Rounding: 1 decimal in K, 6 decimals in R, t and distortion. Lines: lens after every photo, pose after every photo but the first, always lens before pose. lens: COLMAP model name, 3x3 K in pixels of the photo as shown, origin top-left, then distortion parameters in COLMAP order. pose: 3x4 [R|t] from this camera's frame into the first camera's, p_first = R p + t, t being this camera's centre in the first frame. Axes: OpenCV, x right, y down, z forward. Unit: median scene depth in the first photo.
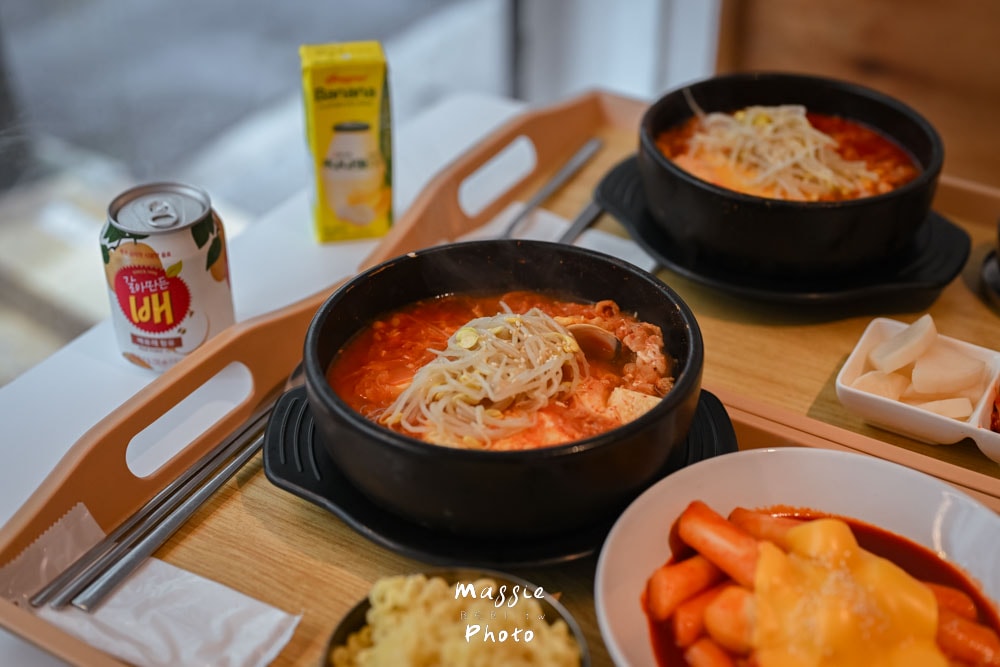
lens RADIAL K [[1475.1, 0, 500.0], [0, 1475.1, 333.5], [0, 0, 1]] dist [0.002759, 0.021343]
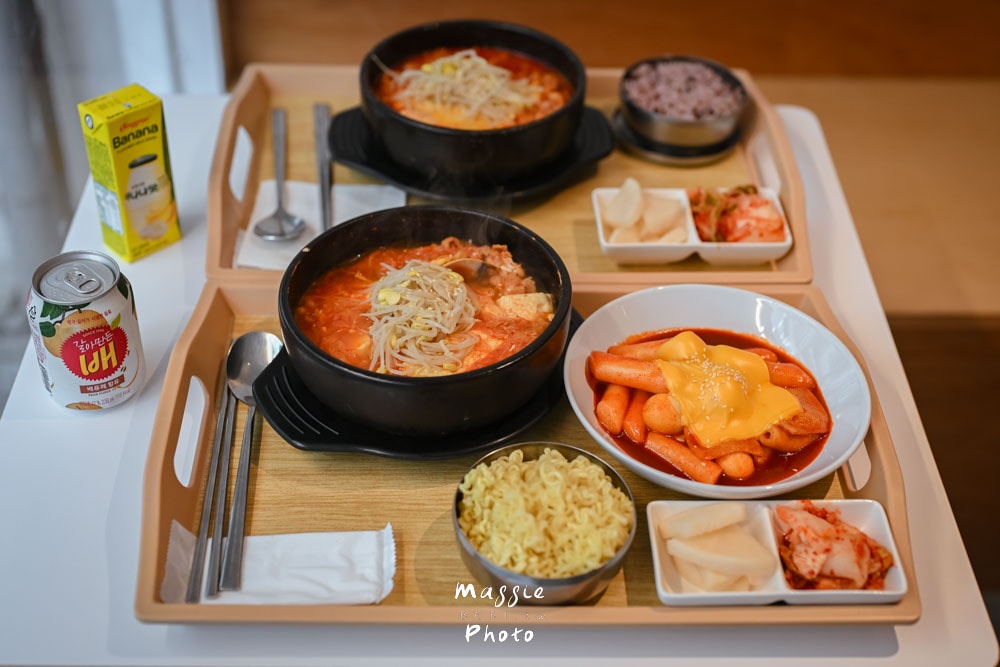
lens RADIAL K [[1477.1, 0, 523.3], [0, 1477.1, 333.8], [0, 0, 1]] dist [0.006733, 0.013100]
pose [[0.837303, -0.332811, 0.433775, -0.515073], [0.283015, 0.942652, 0.176947, -0.168991], [-0.467789, -0.025393, 0.883475, -0.240950]]
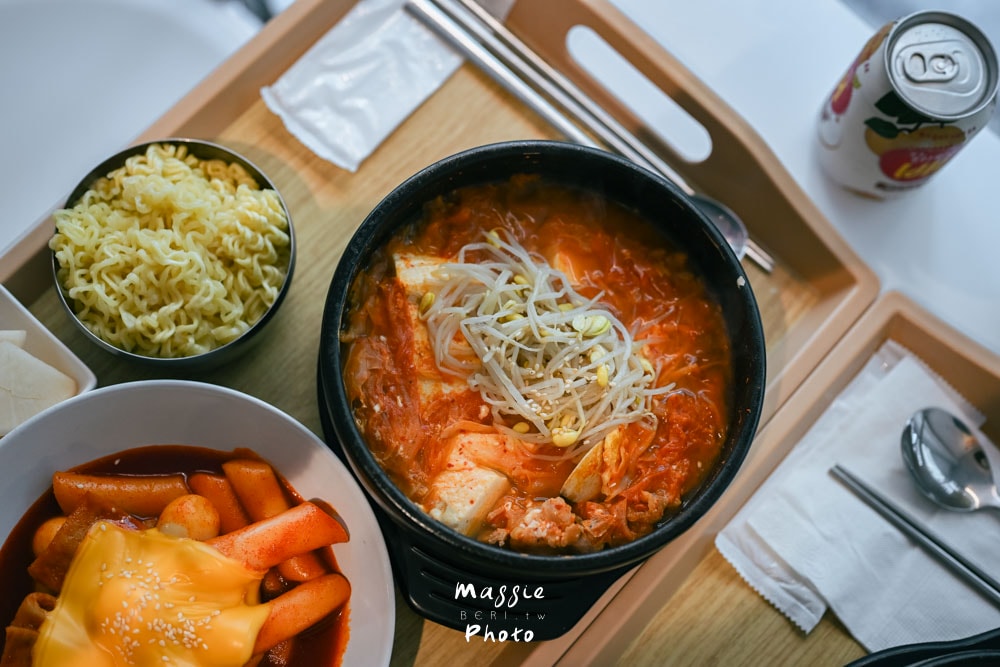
lens RADIAL K [[1475.1, 0, 500.0], [0, 1475.1, 333.5], [0, 0, 1]] dist [0.002759, 0.021343]
pose [[-0.199165, 0.930573, -0.307194, 0.265854], [-0.626969, 0.119921, 0.769759, -0.644123], [0.753156, 0.345910, 0.559556, 0.470997]]
